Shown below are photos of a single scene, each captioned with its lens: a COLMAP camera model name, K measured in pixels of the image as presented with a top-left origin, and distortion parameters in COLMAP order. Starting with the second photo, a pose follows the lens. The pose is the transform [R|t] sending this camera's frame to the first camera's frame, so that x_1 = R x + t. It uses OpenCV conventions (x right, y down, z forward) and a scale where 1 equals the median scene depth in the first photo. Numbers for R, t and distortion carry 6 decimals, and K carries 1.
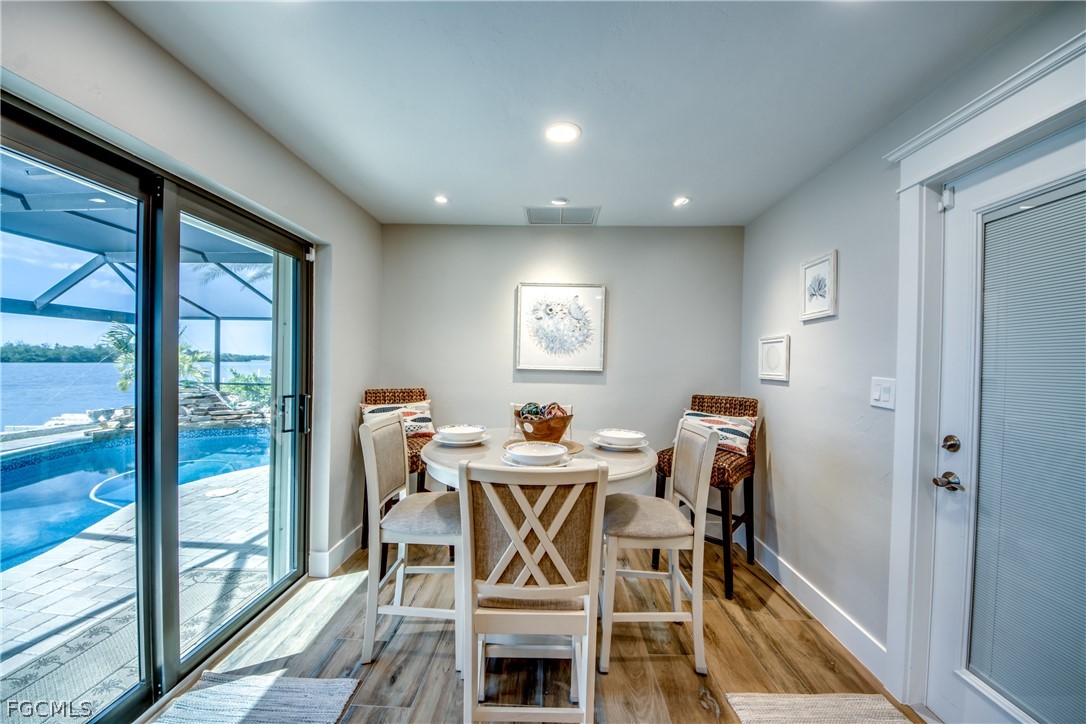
lens RADIAL K [[413.1, 0, 543.5], [0, 413.1, 365.0], [0, 0, 1]] dist [0.000508, -0.008407]
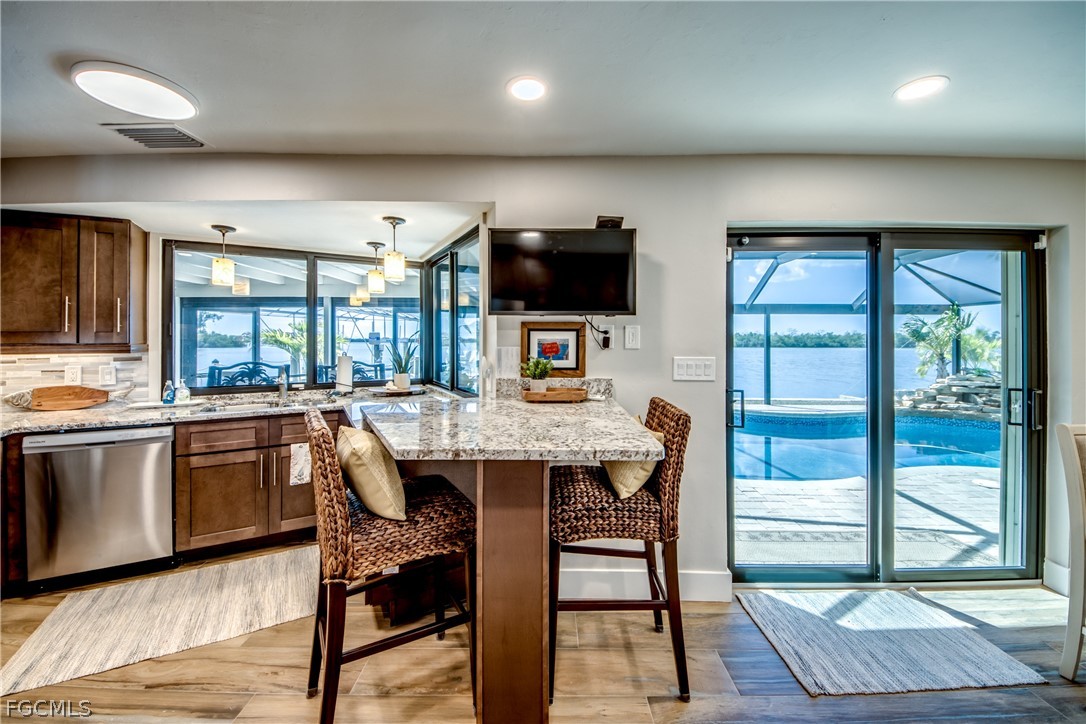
lens RADIAL K [[422.5, 0, 551.2], [0, 422.5, 335.9], [0, 0, 1]] dist [0.022214, -0.016155]
pose [[0.037386, -0.026024, -0.998962, 0.358022], [-0.008257, 0.999619, -0.026350, -0.017122], [0.999267, 0.009233, 0.037157, -0.161177]]
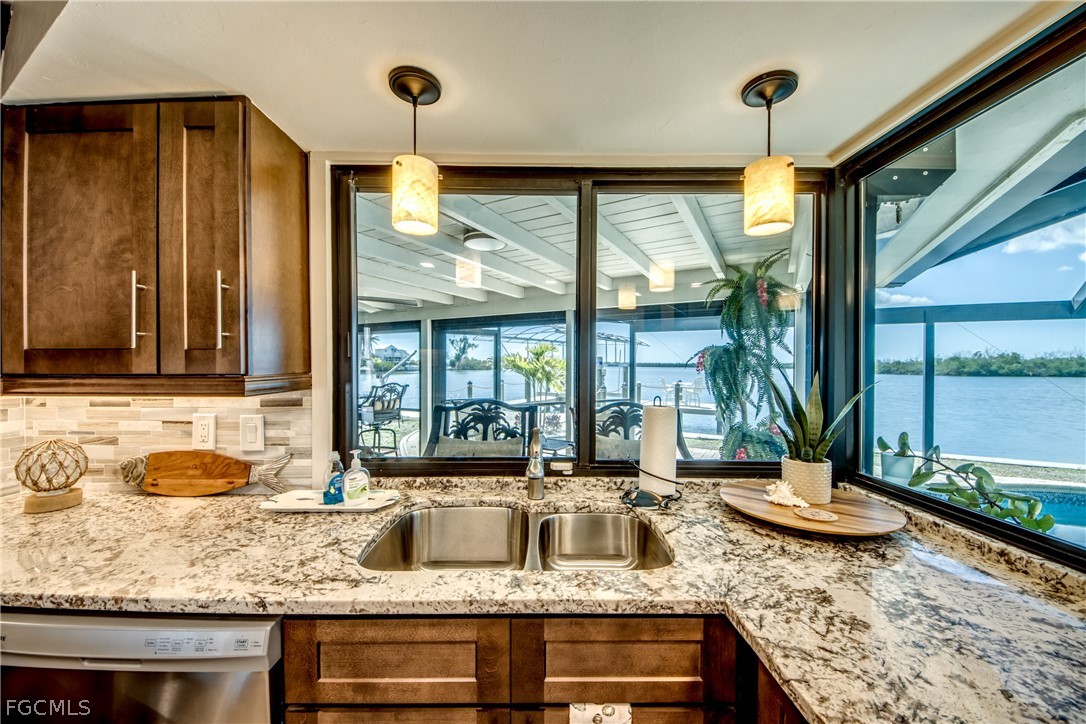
lens RADIAL K [[407.1, 0, 543.2], [0, 407.1, 366.4], [0, 0, 1]] dist [0.027011, -0.021156]
pose [[-0.448817, -0.012664, -0.893534, -0.482920], [-0.016972, 0.999840, -0.005646, -0.029312], [0.893462, 0.012631, -0.448961, -0.675429]]
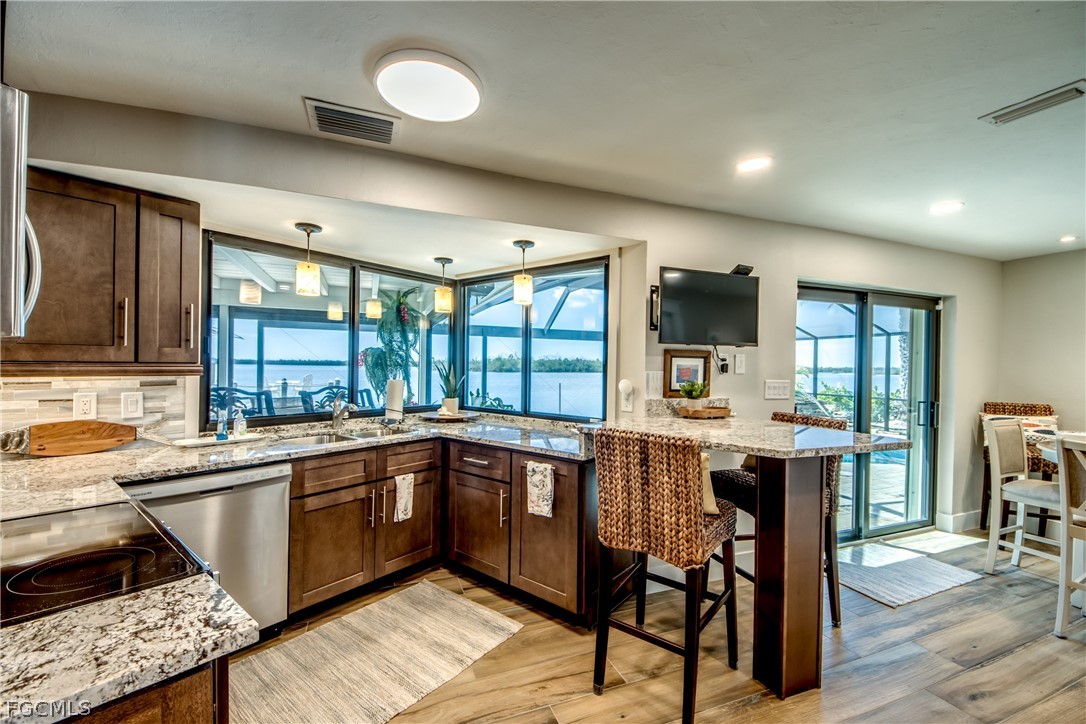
lens RADIAL K [[452.2, 0, 543.7], [0, 452.2, 367.7], [0, 0, 1]] dist [0.044869, -0.031798]
pose [[0.408845, -0.005349, -0.912588, 0.341557], [-0.014826, 0.999812, -0.012502, -0.007133], [0.912484, 0.018641, 0.408689, -0.927230]]
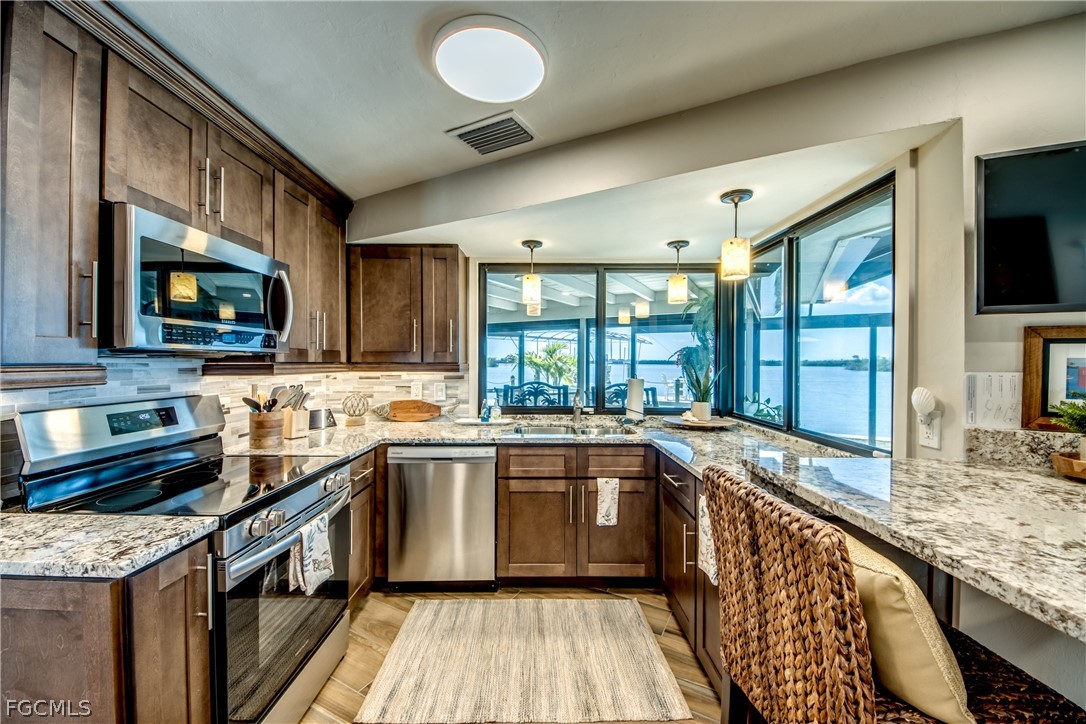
lens RADIAL K [[419.7, 0, 544.7], [0, 419.7, 363.5], [0, 0, 1]] dist [0.039133, -0.023677]
pose [[-0.452736, -0.014041, -0.891534, 0.137220], [-0.019836, 0.999787, -0.005673, -0.013755], [0.891424, 0.015116, -0.452918, -0.472871]]
